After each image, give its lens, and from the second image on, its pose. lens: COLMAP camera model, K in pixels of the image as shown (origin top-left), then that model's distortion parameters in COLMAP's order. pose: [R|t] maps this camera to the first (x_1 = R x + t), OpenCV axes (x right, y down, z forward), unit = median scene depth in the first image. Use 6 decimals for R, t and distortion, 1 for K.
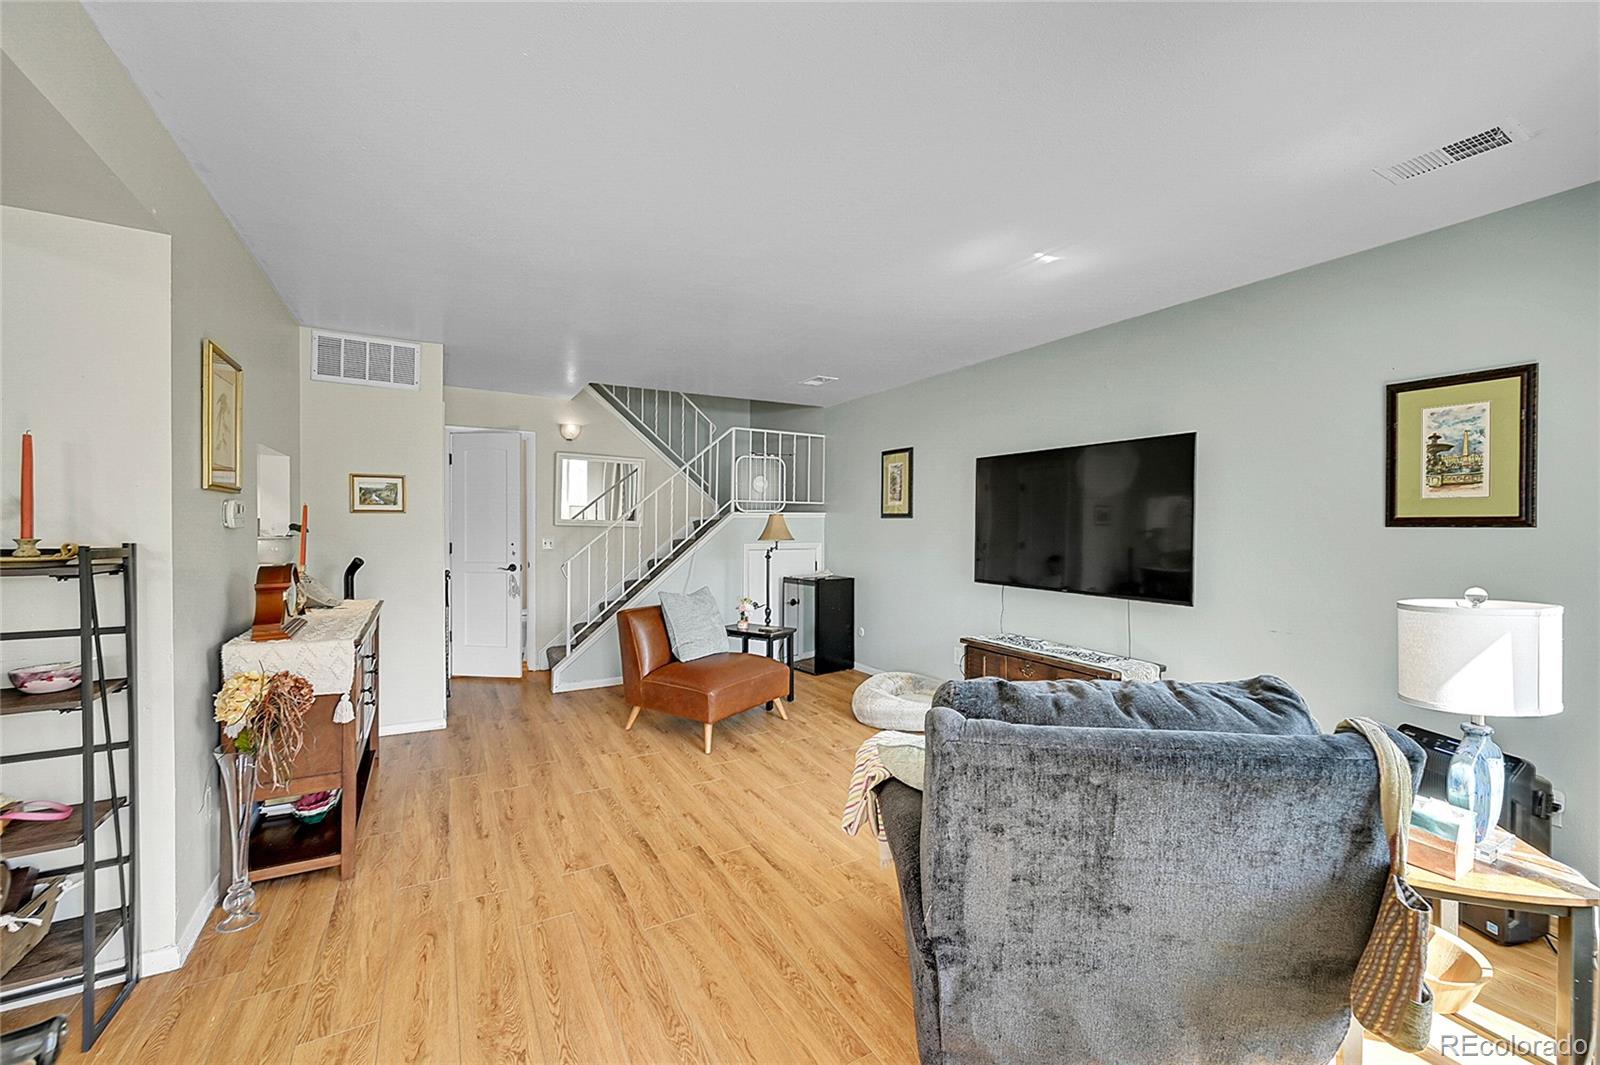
lens RADIAL K [[634.6, 0, 813.1], [0, 634.6, 528.0], [0, 0, 1]] dist [-0.006097, -0.001060]
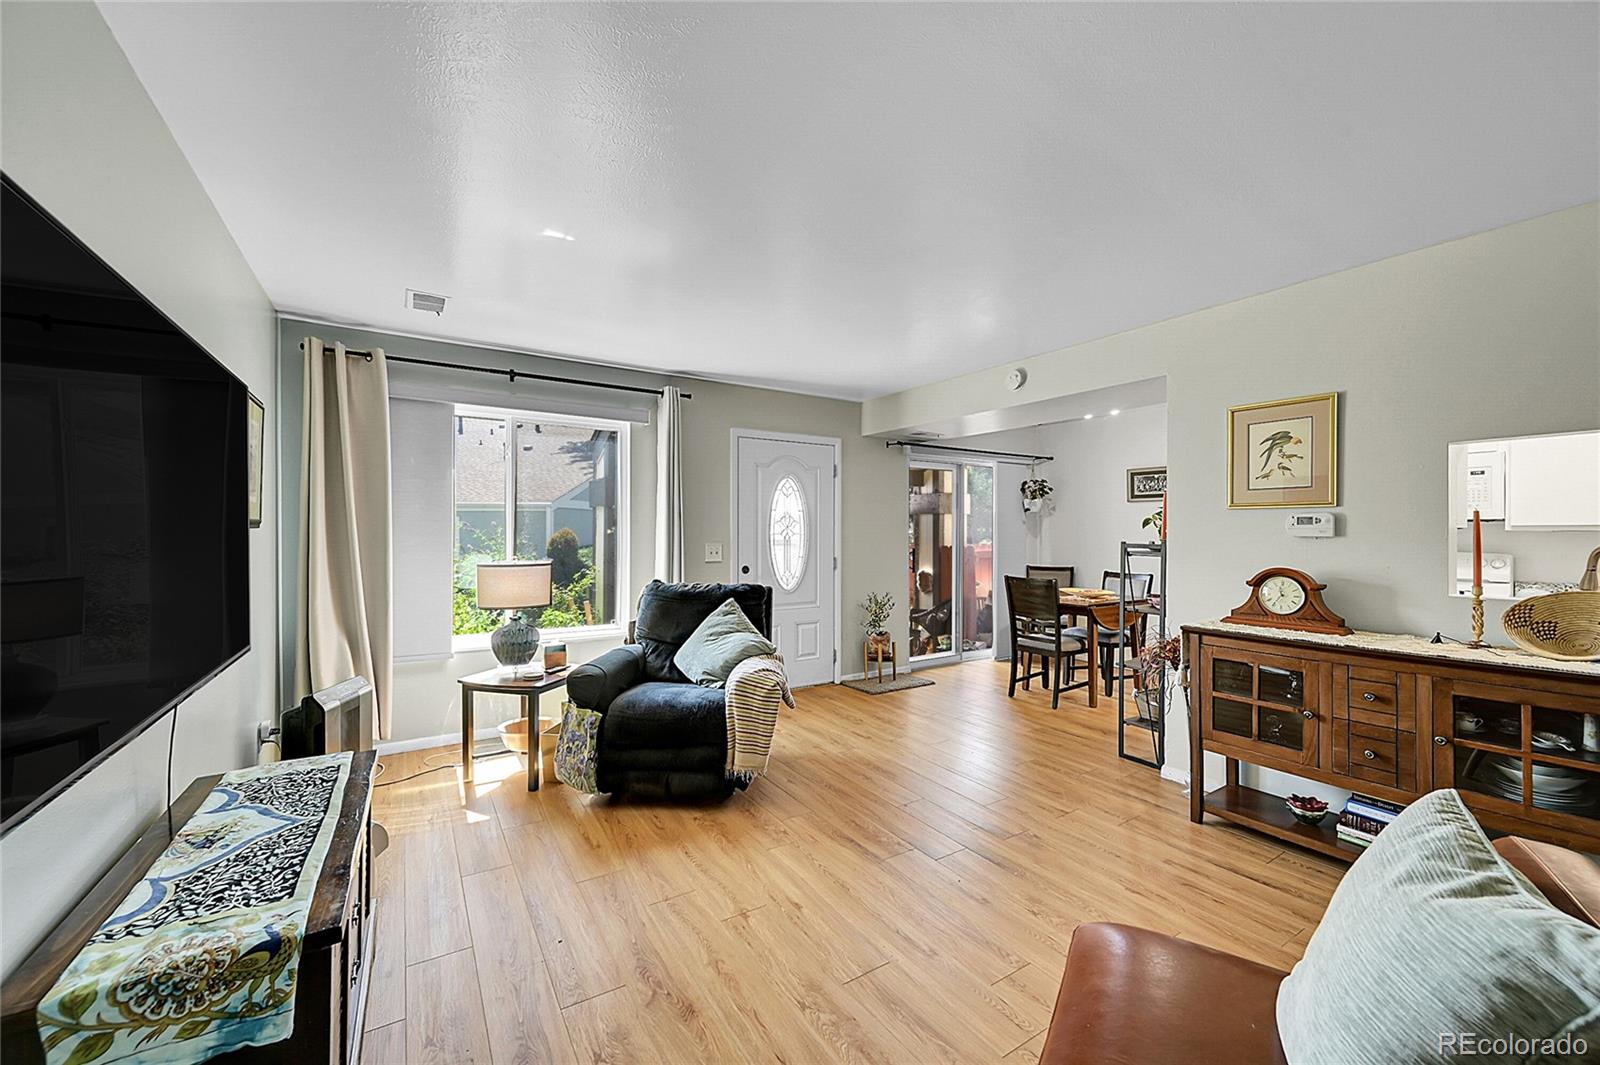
lens RADIAL K [[634.6, 0, 806.2], [0, 634.6, 530.7], [0, 0, 1]] dist [-0.006097, -0.001060]
pose [[-0.999690, -0.006202, -0.024101, 0.038702], [-0.006324, 0.999968, 0.004967, -0.008387], [0.024070, 0.005118, -0.999697, 1.662635]]
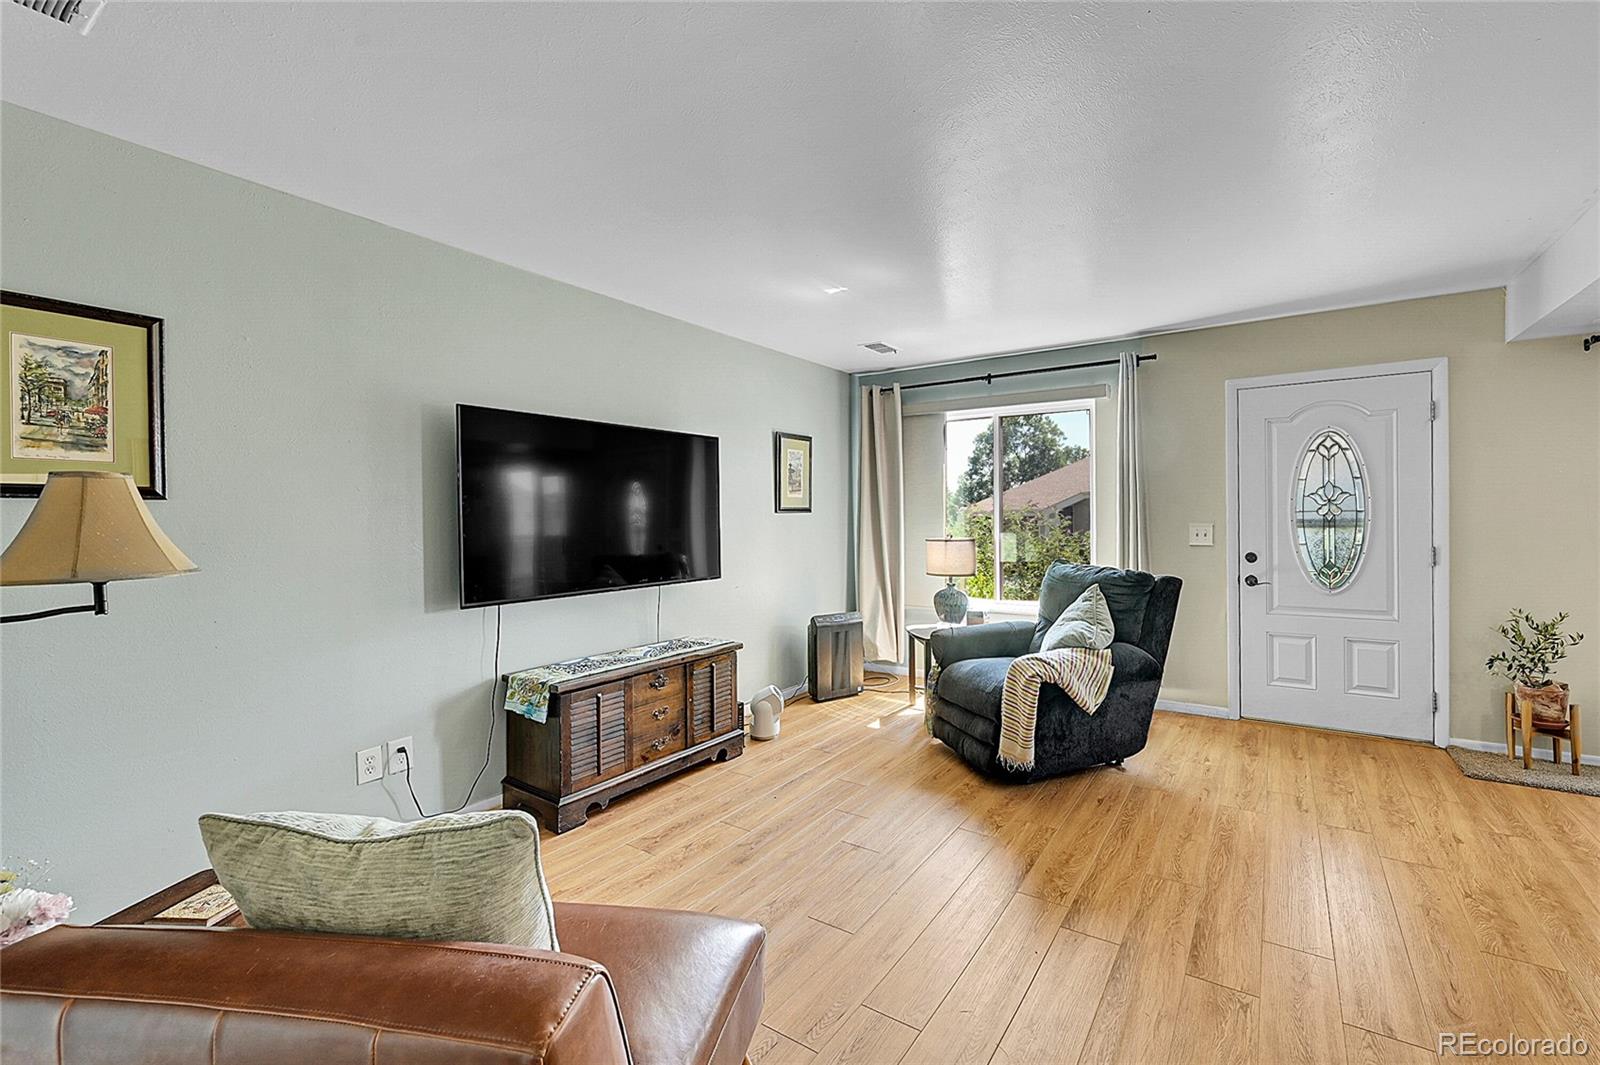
lens RADIAL K [[634.6, 0, 861.6], [0, 634.6, 524.6], [0, 0, 1]] dist [-0.006097, -0.001060]
pose [[-0.440278, -0.013003, 0.897767, -0.633257], [0.014380, 0.999665, 0.021531, -0.003693], [-0.897746, 0.022390, -0.439943, 1.296915]]
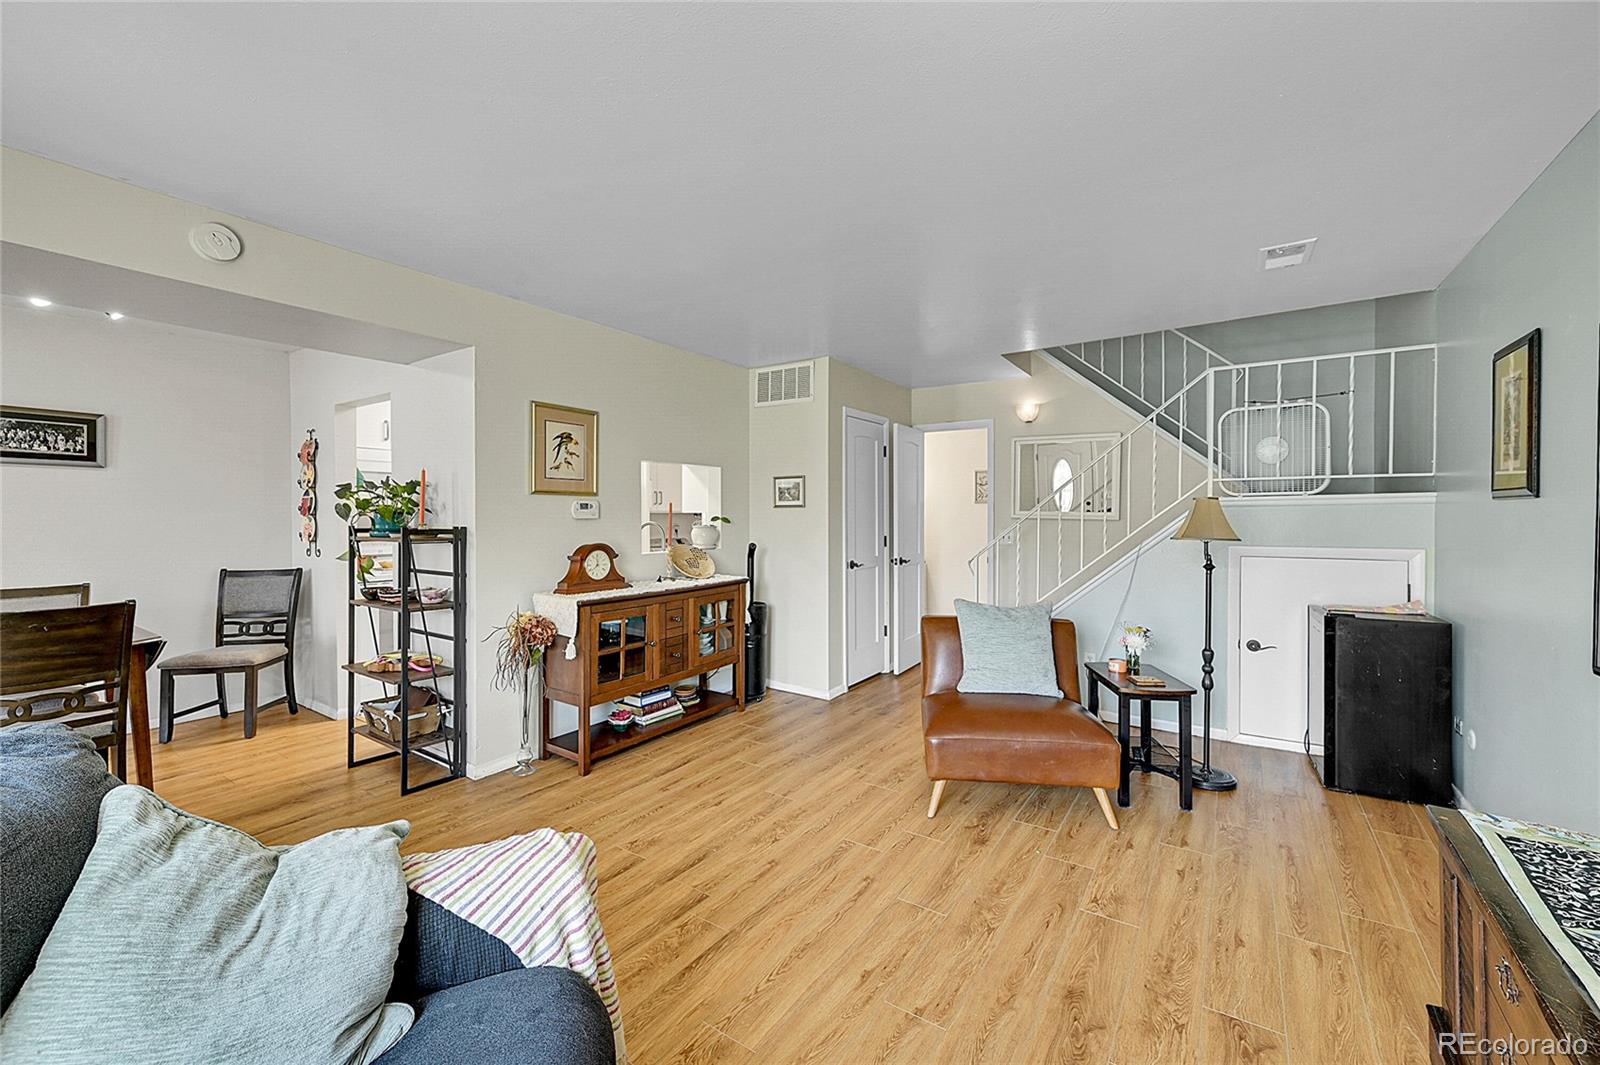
lens RADIAL K [[634.6, 0, 812.6], [0, 634.6, 515.7], [0, 0, 1]] dist [-0.006097, -0.001060]
pose [[0.427116, -0.007502, -0.904166, 0.540462], [-0.003866, 0.999941, -0.010123, 0.004948], [0.904189, 0.007819, 0.427062, 0.643472]]
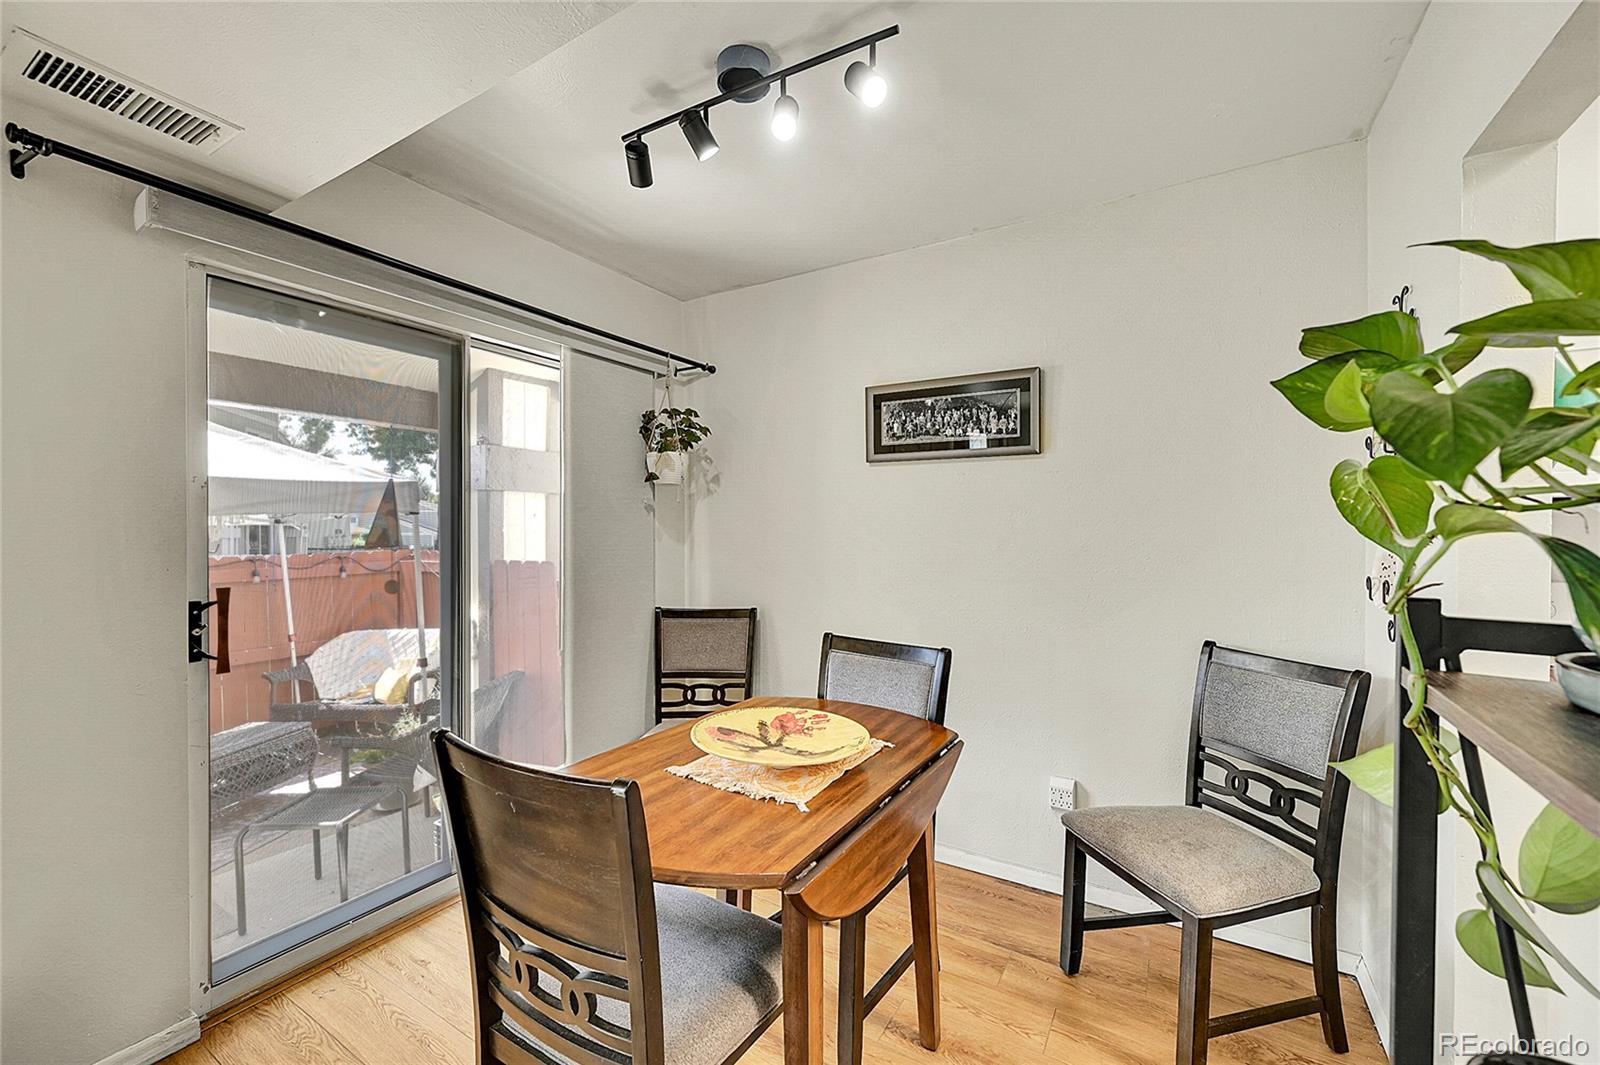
lens RADIAL K [[634.6, 0, 815.8], [0, 634.6, 533.9], [0, 0, 1]] dist [-0.006097, -0.001060]
pose [[-0.881240, -0.003919, -0.472653, -0.526233], [-0.009139, 0.999920, 0.008748, -0.002711], [0.472581, 0.012029, -0.881205, 0.468891]]
